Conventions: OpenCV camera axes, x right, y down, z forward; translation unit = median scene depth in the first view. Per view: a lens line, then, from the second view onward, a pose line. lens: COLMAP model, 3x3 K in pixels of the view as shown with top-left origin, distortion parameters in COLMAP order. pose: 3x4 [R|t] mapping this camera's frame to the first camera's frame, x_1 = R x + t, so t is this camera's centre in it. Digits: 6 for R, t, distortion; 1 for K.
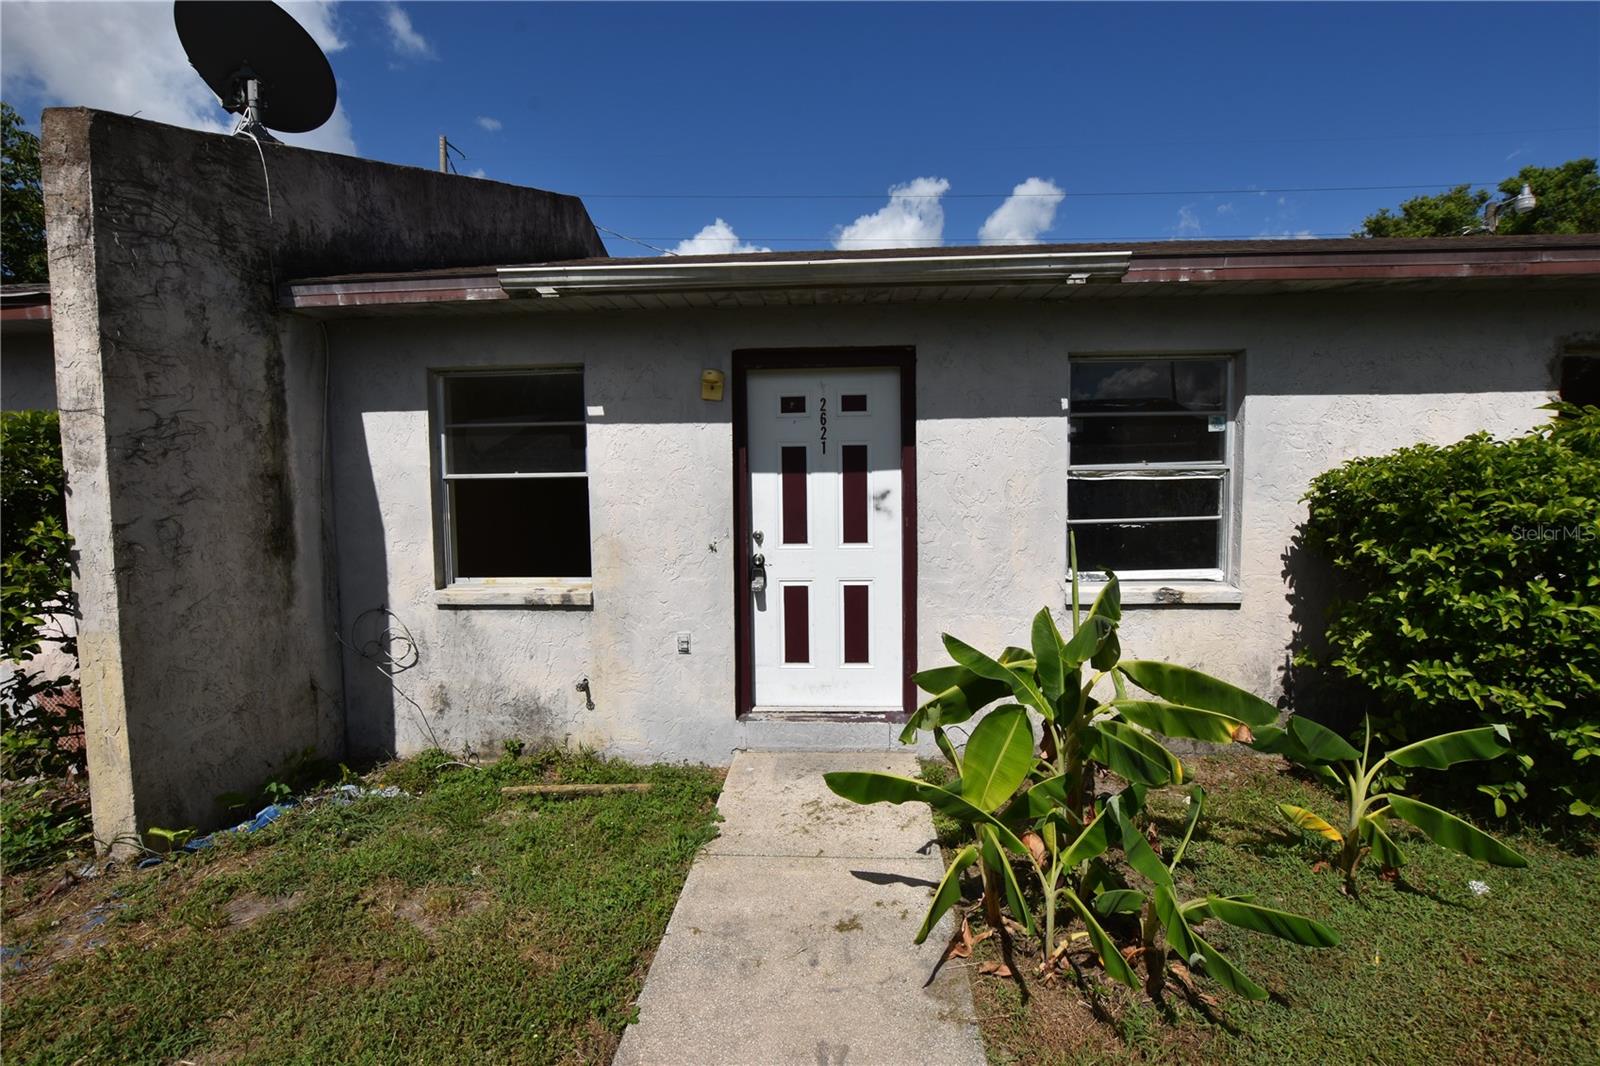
lens RADIAL K [[723.8, 0, 800.0], [0, 723.8, 533.0], [0, 0, 1]] dist [-0.011289, -0.000607]
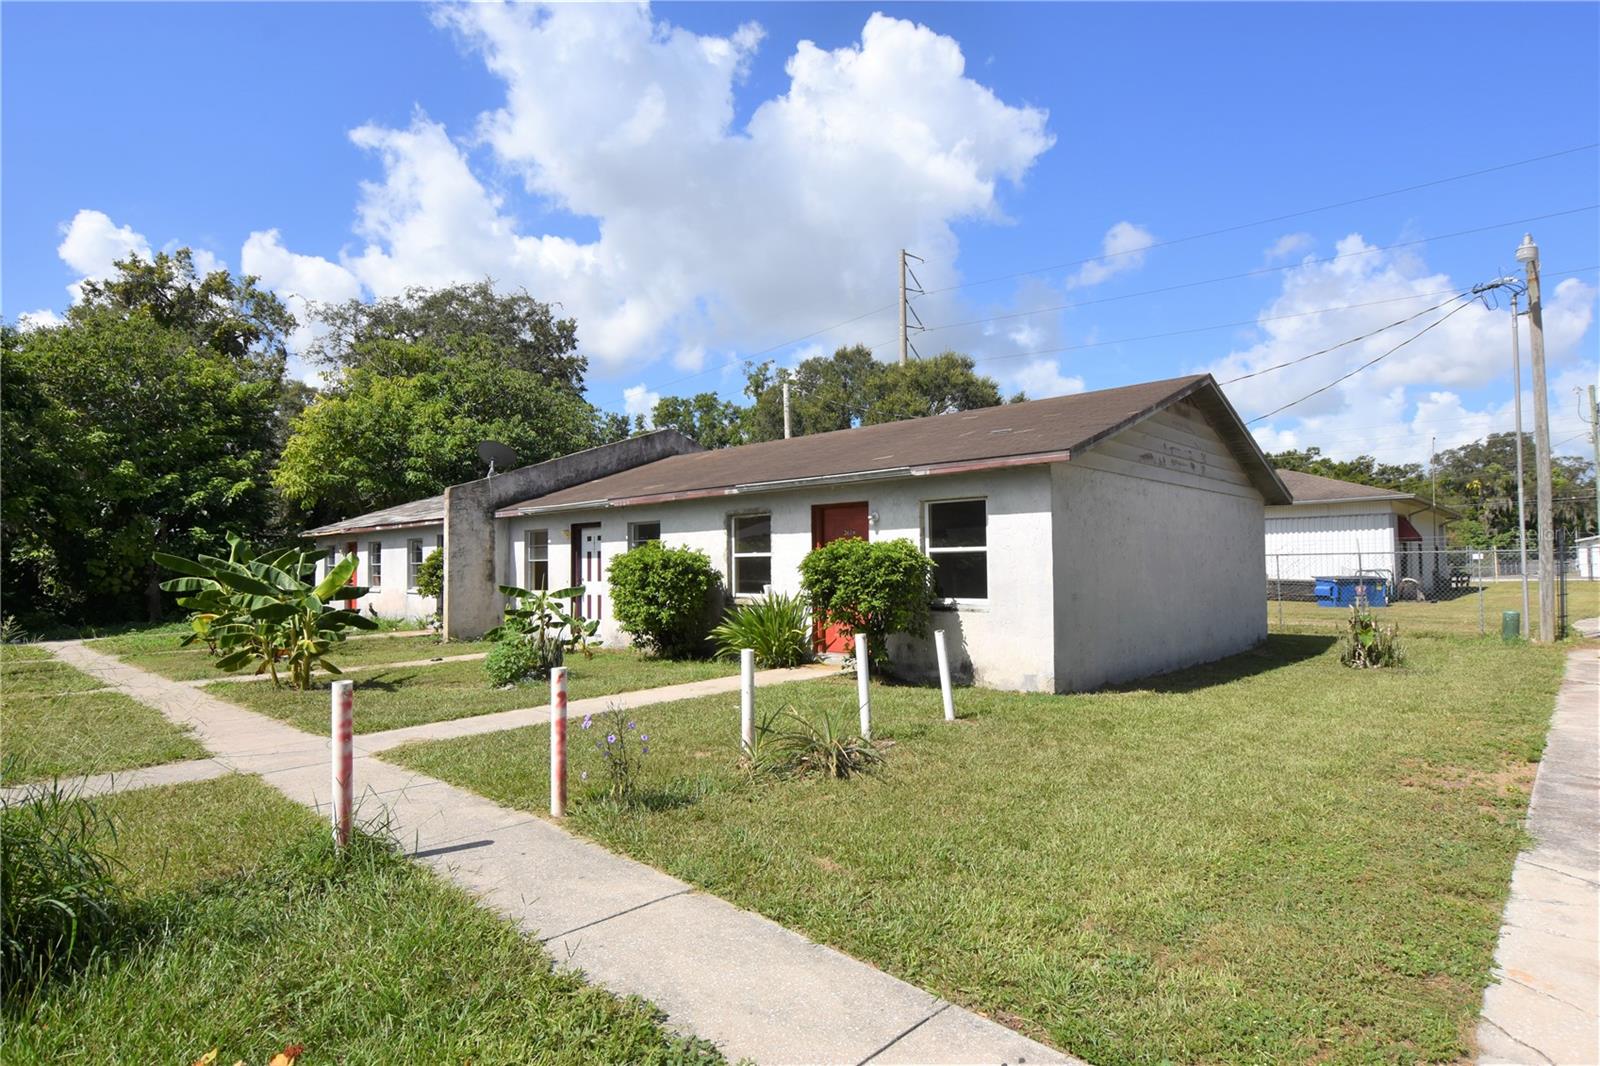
lens RADIAL K [[878.2, 0, 800.0], [0, 878.2, 533.0], [0, 0, 1]] dist [0.001062, 0.000039]
pose [[0.766855, -0.023619, -0.641386, 3.610309], [-0.036759, 0.996066, -0.080630, 0.093218], [0.640767, 0.085408, 0.762970, -1.567054]]
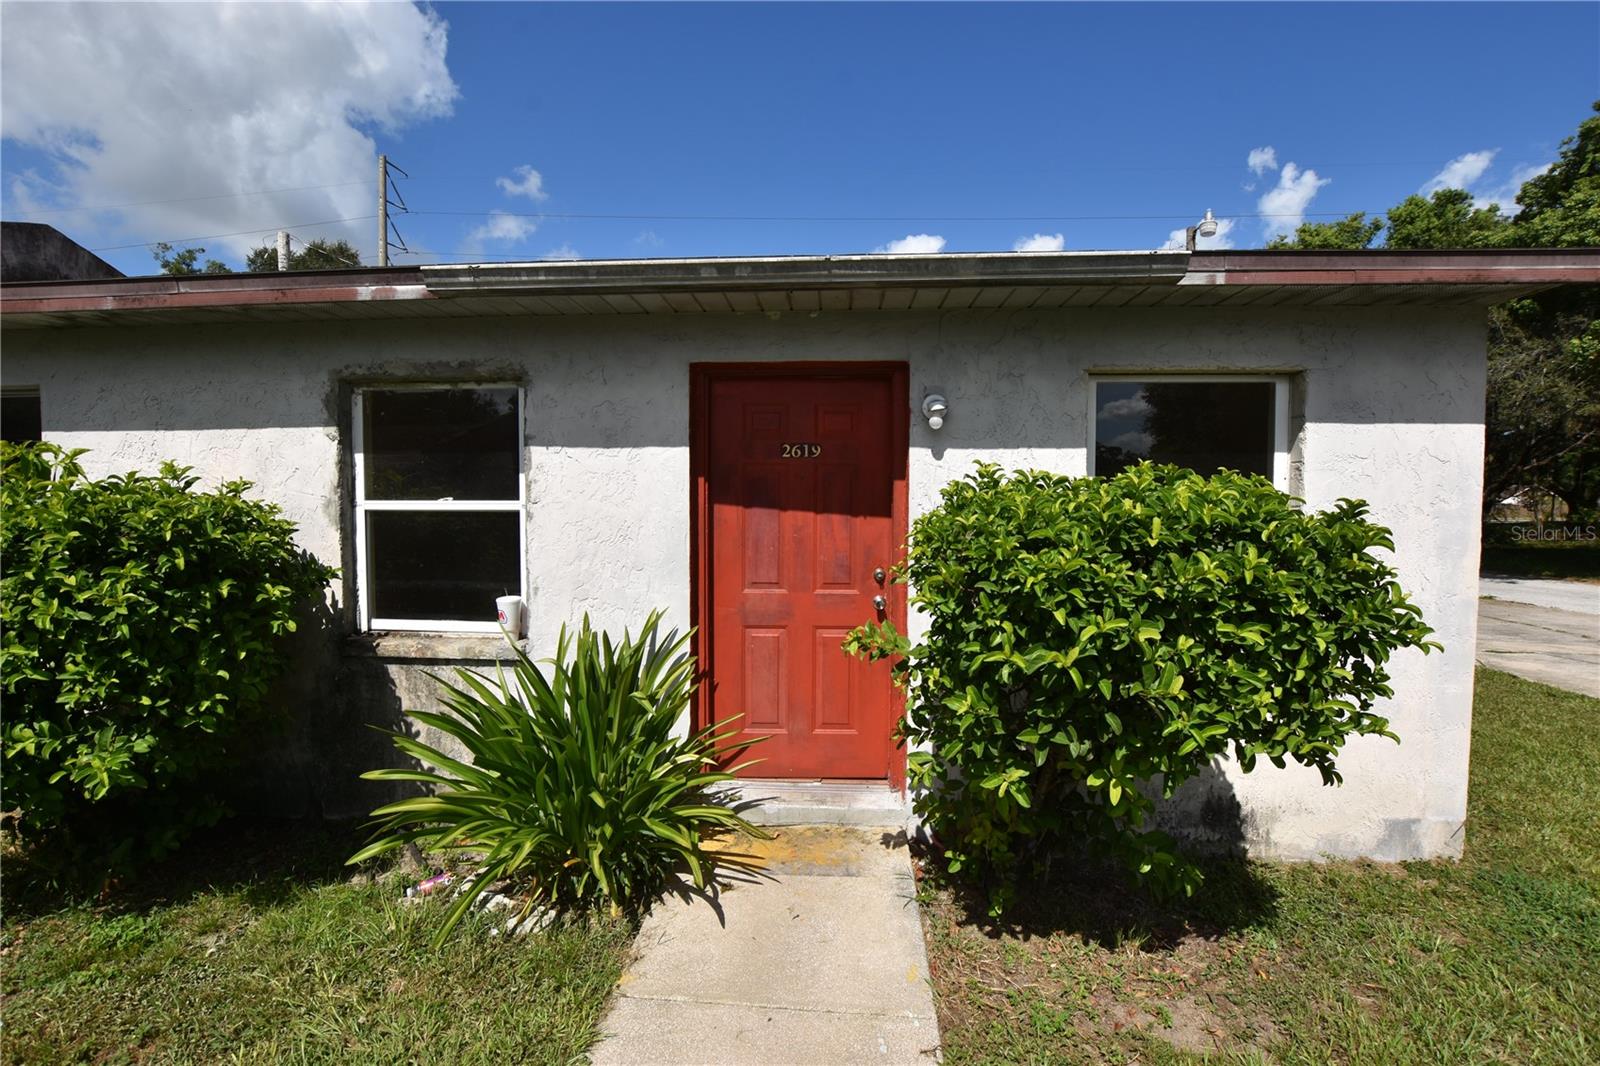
lens RADIAL K [[723.8, 0, 800.0], [0, 723.8, 533.0], [0, 0, 1]] dist [-0.011289, -0.000607]
pose [[0.999799, 0.010088, -0.017314, 1.676856], [-0.010419, 0.999763, -0.019141, -0.047971], [0.017117, 0.019317, 0.999667, 0.065758]]
